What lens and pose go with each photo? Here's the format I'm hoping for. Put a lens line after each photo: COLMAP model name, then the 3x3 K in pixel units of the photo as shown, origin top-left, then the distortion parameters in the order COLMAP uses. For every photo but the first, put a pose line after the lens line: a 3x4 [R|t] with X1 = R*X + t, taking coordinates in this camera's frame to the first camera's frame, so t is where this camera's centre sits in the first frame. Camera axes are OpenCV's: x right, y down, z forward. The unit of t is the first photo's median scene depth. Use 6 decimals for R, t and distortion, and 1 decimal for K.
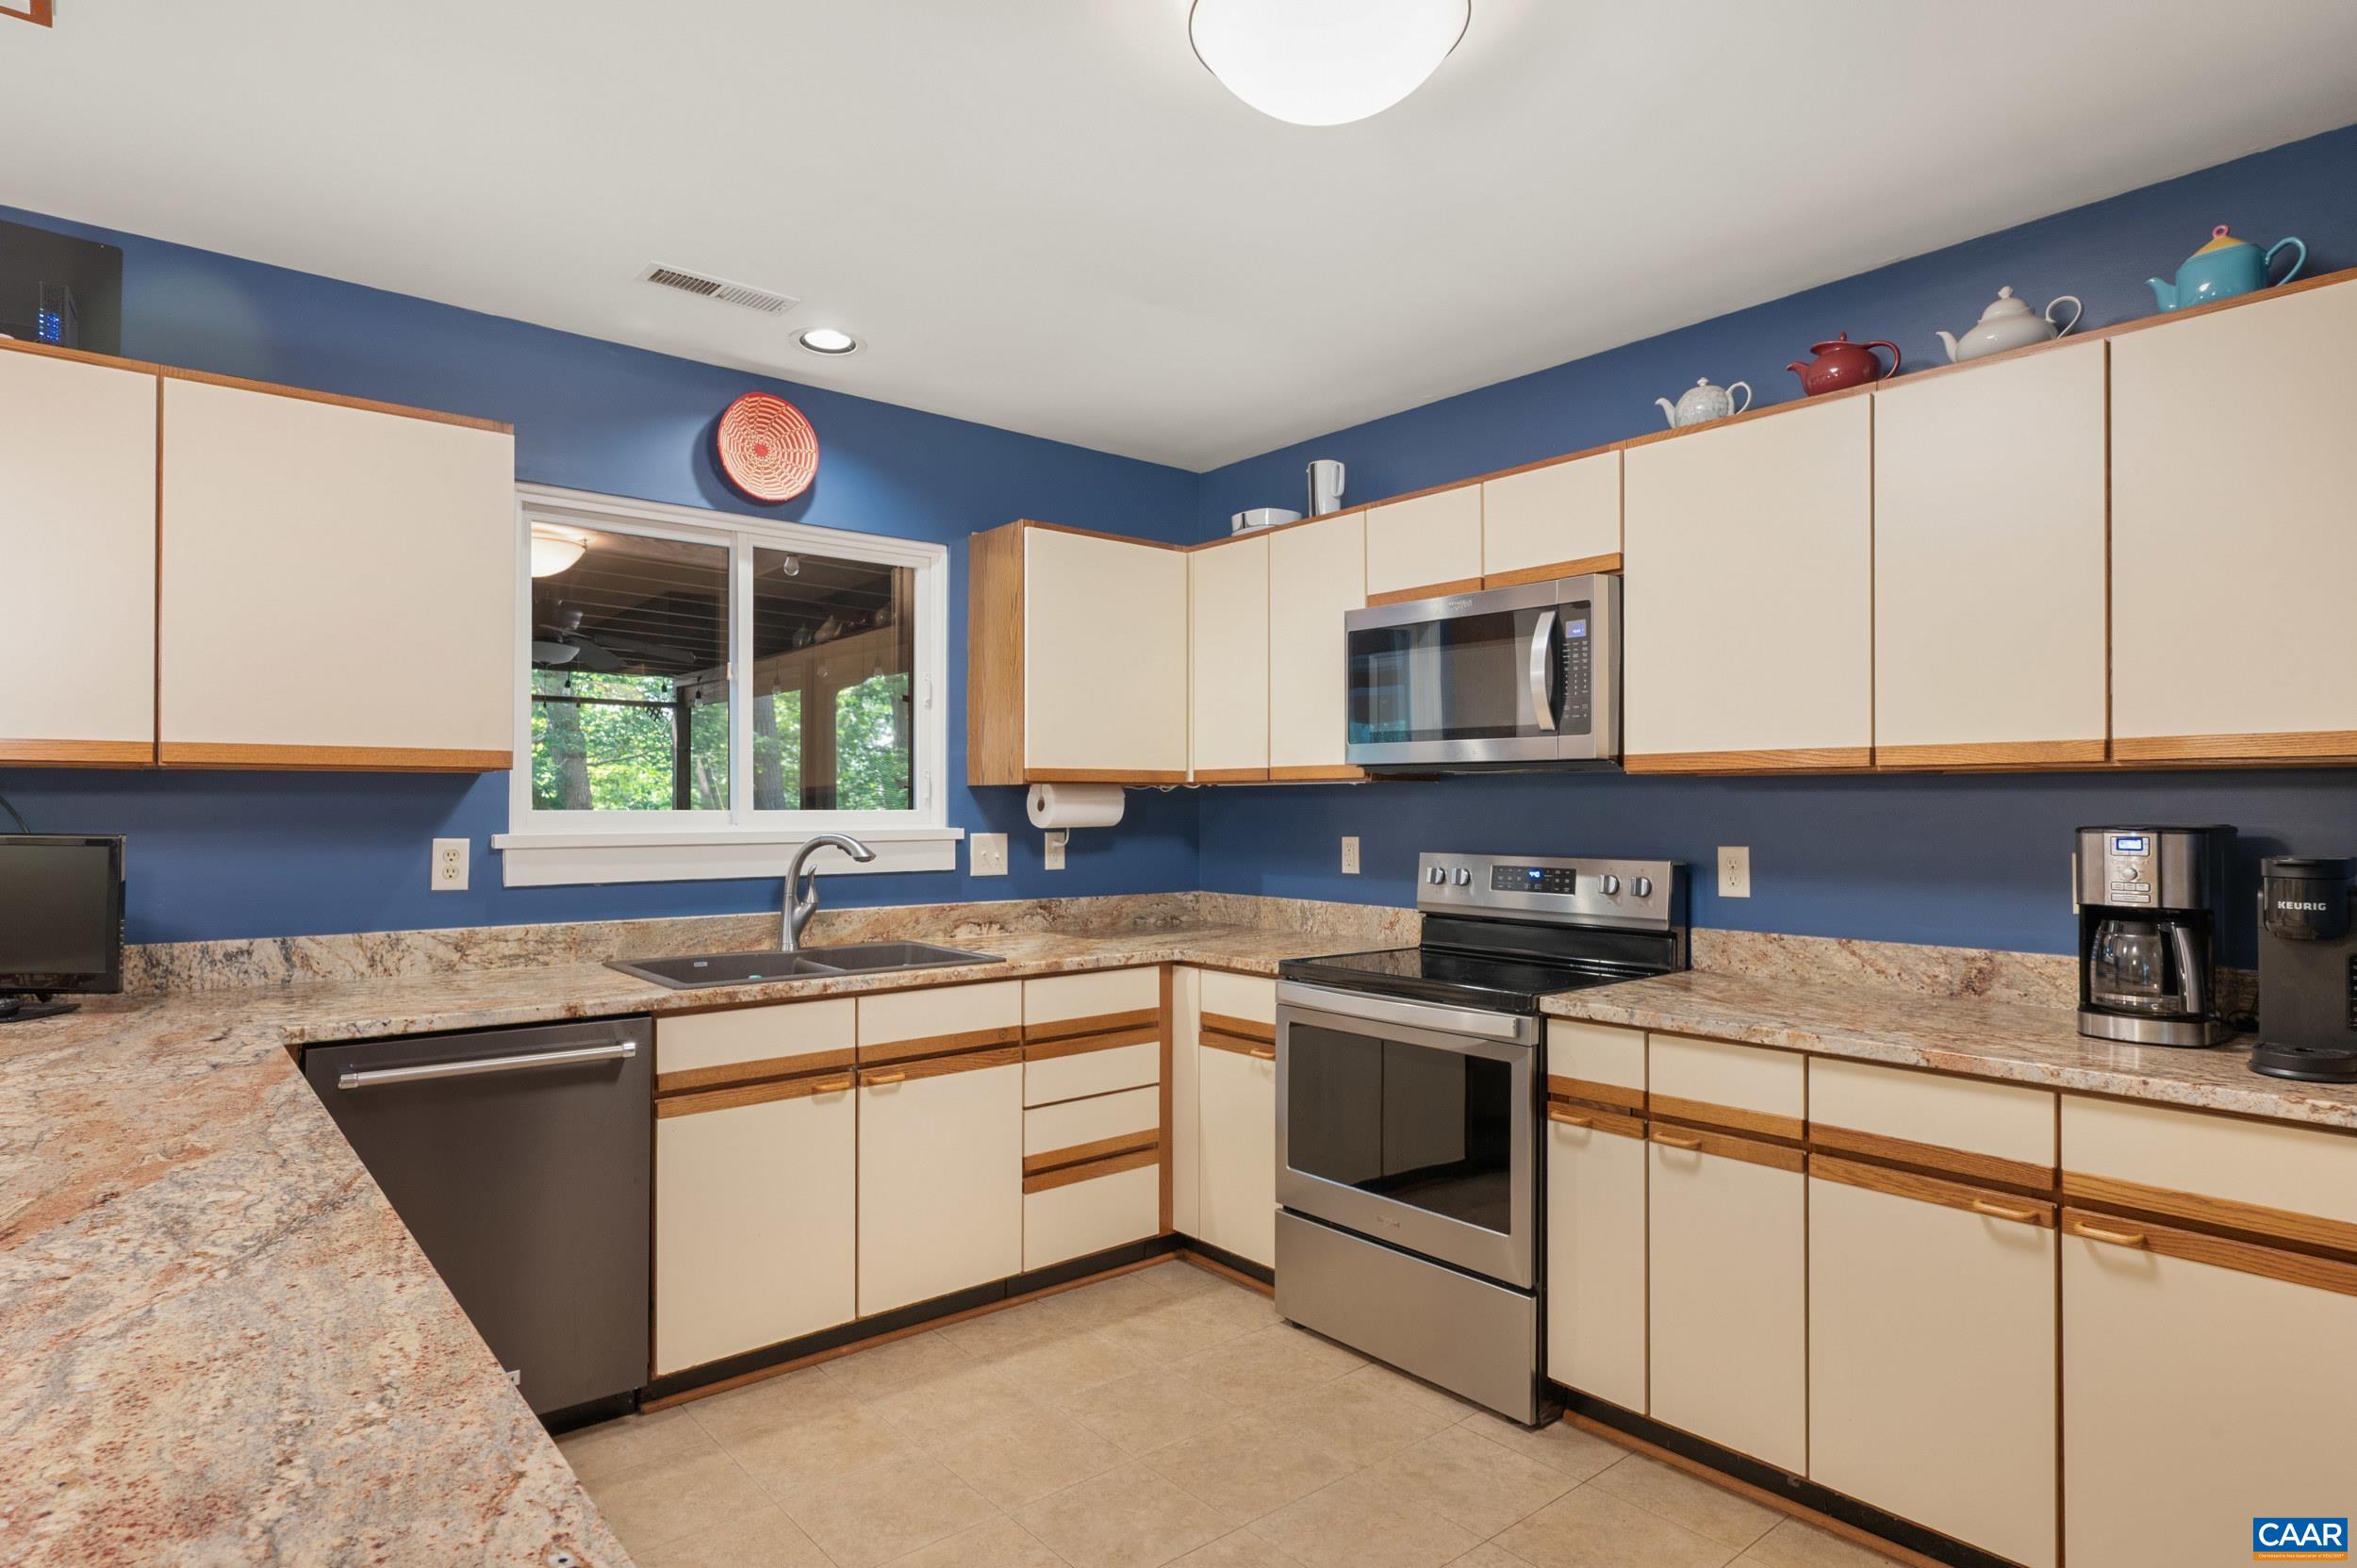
lens RADIAL K [[1257.0, 0, 1186.7], [0, 1257.0, 794.9], [0, 0, 1]] dist [-0.002170, -0.000393]
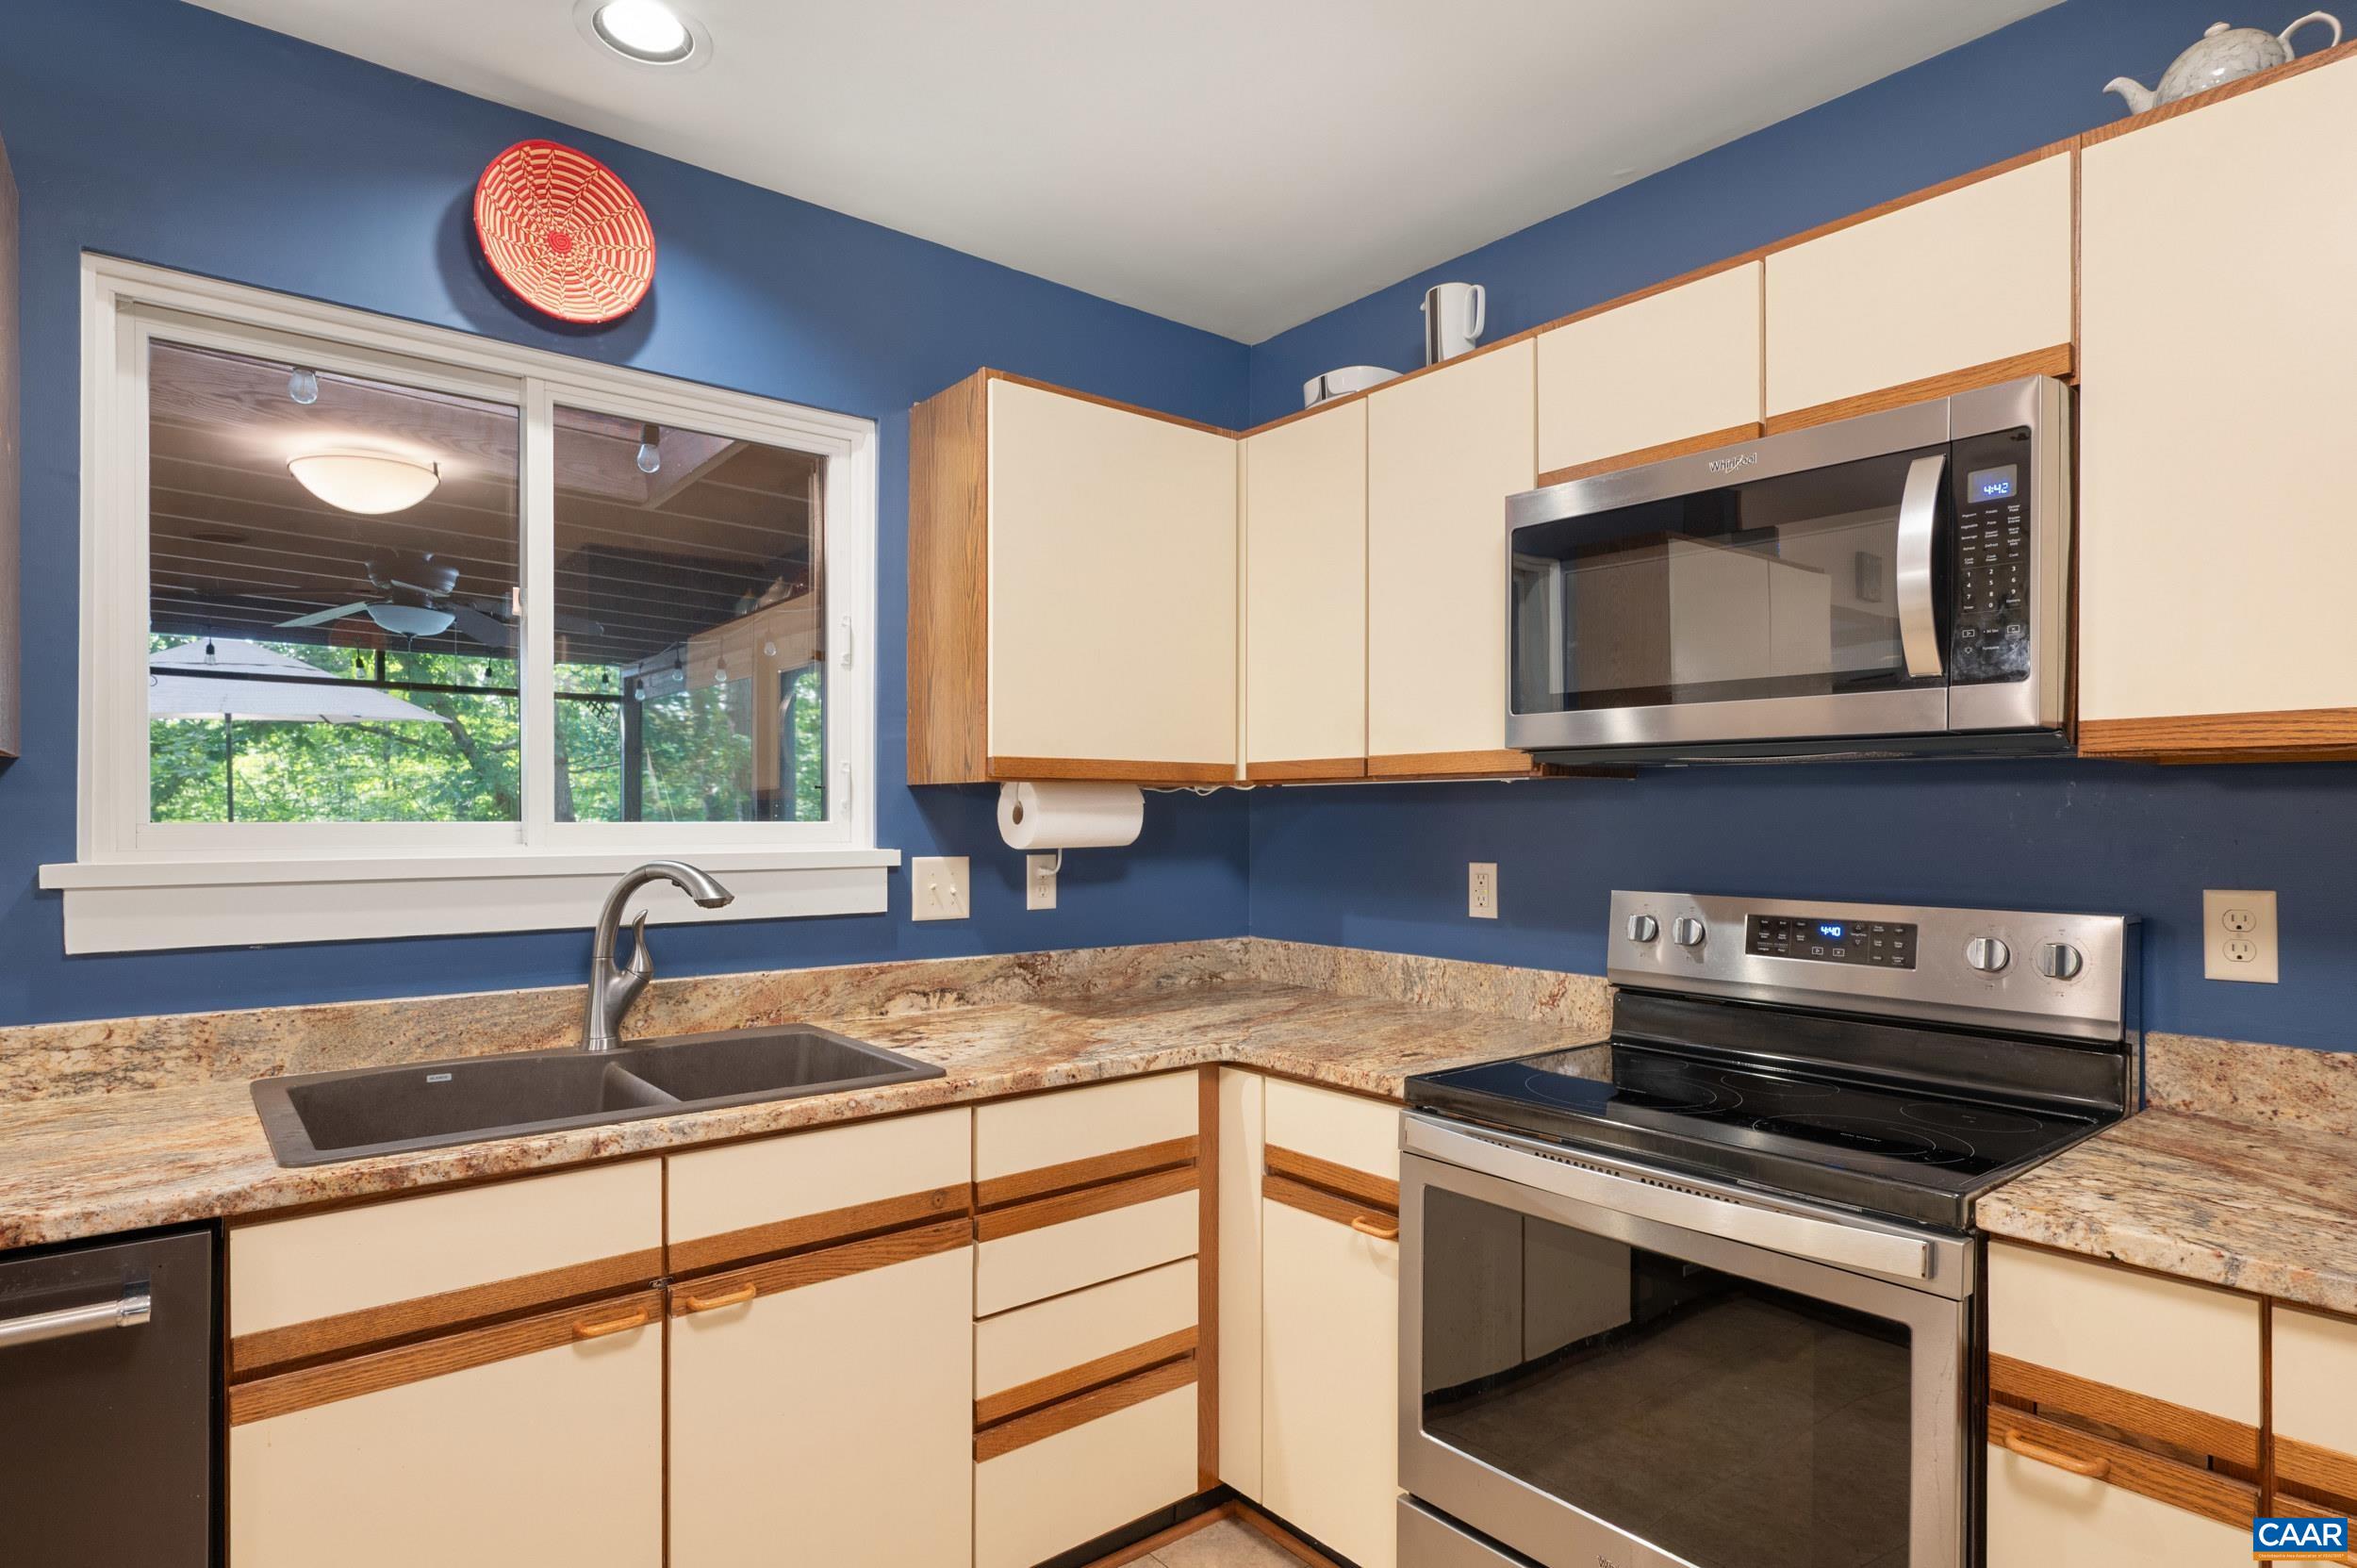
lens RADIAL K [[1257.0, 0, 1189.0], [0, 1257.0, 819.4], [0, 0, 1]] dist [-0.002170, -0.000393]
pose [[0.999916, 0.001606, -0.012861, -0.021187], [-0.001467, 0.999940, 0.010876, 0.004204], [0.012878, -0.010856, 0.999858, 0.421510]]
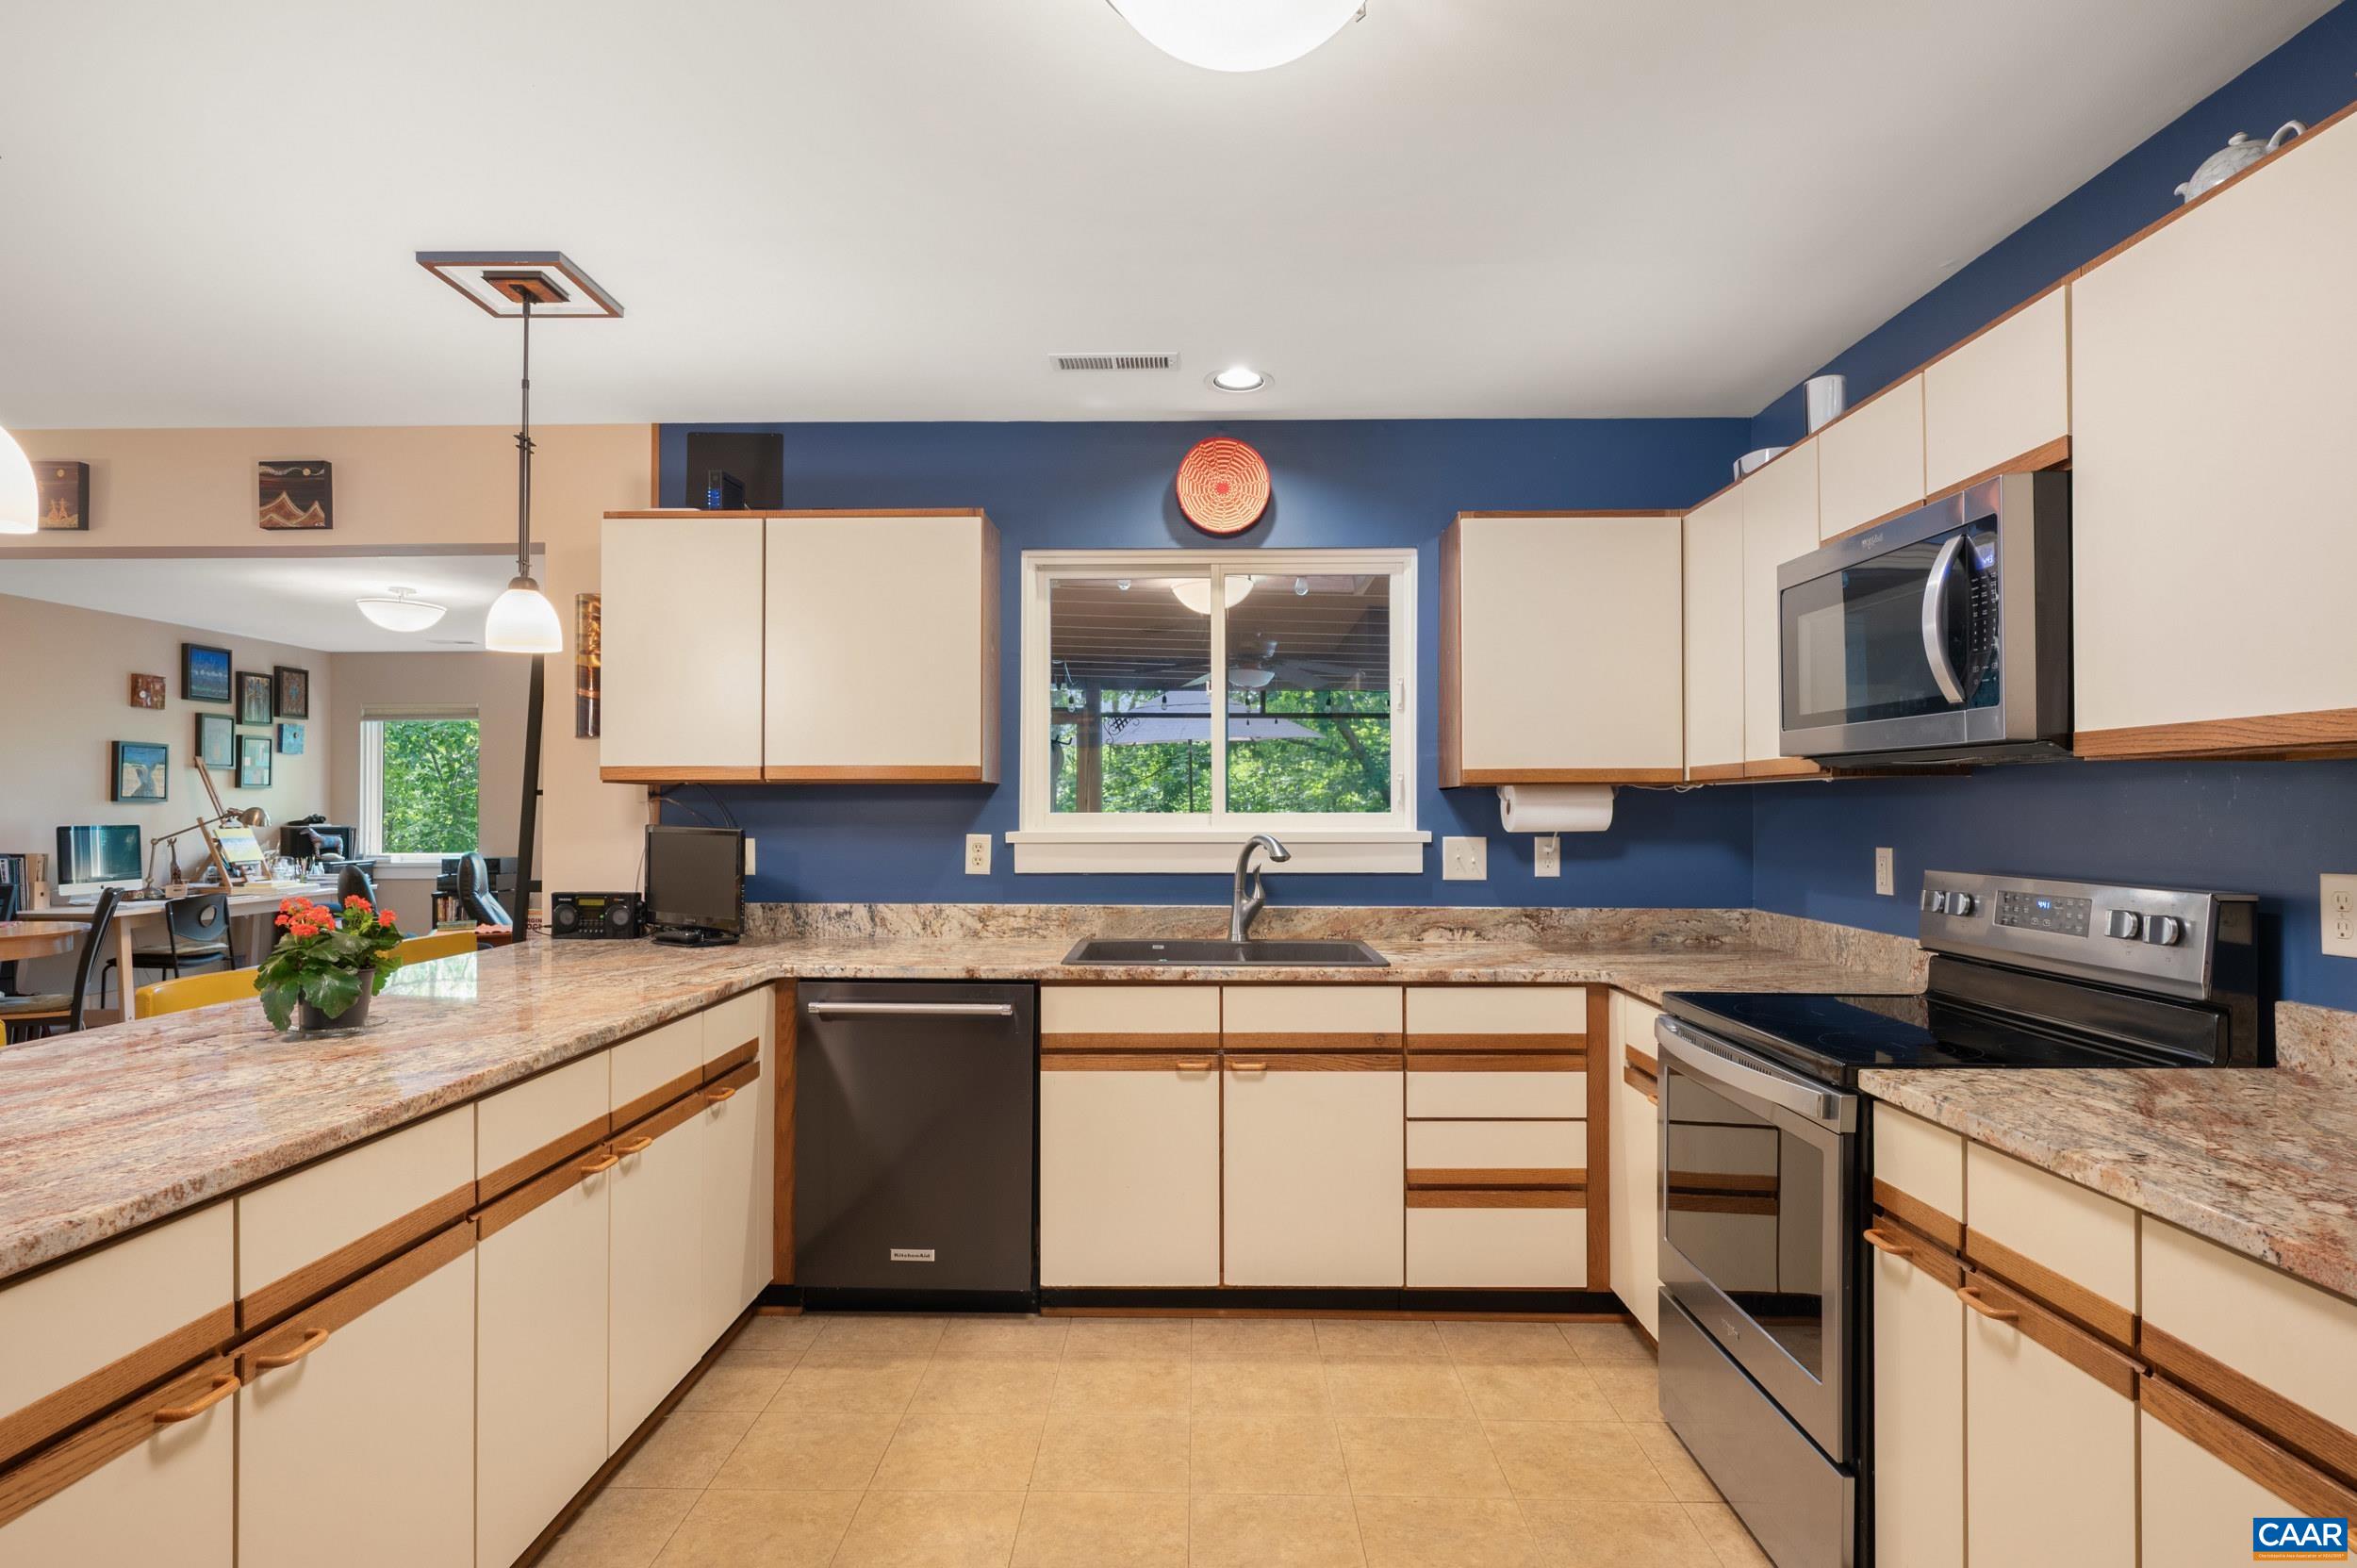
lens RADIAL K [[1239.9, 0, 1182.4], [0, 1239.9, 794.1], [0, 0, 1]] dist [-0.002555, 0.003032]
pose [[0.755927, -0.008673, -0.654598, 0.386522], [0.006550, 0.999962, -0.005685, 0.001882], [0.654623, 0.000009, 0.755956, 0.165920]]
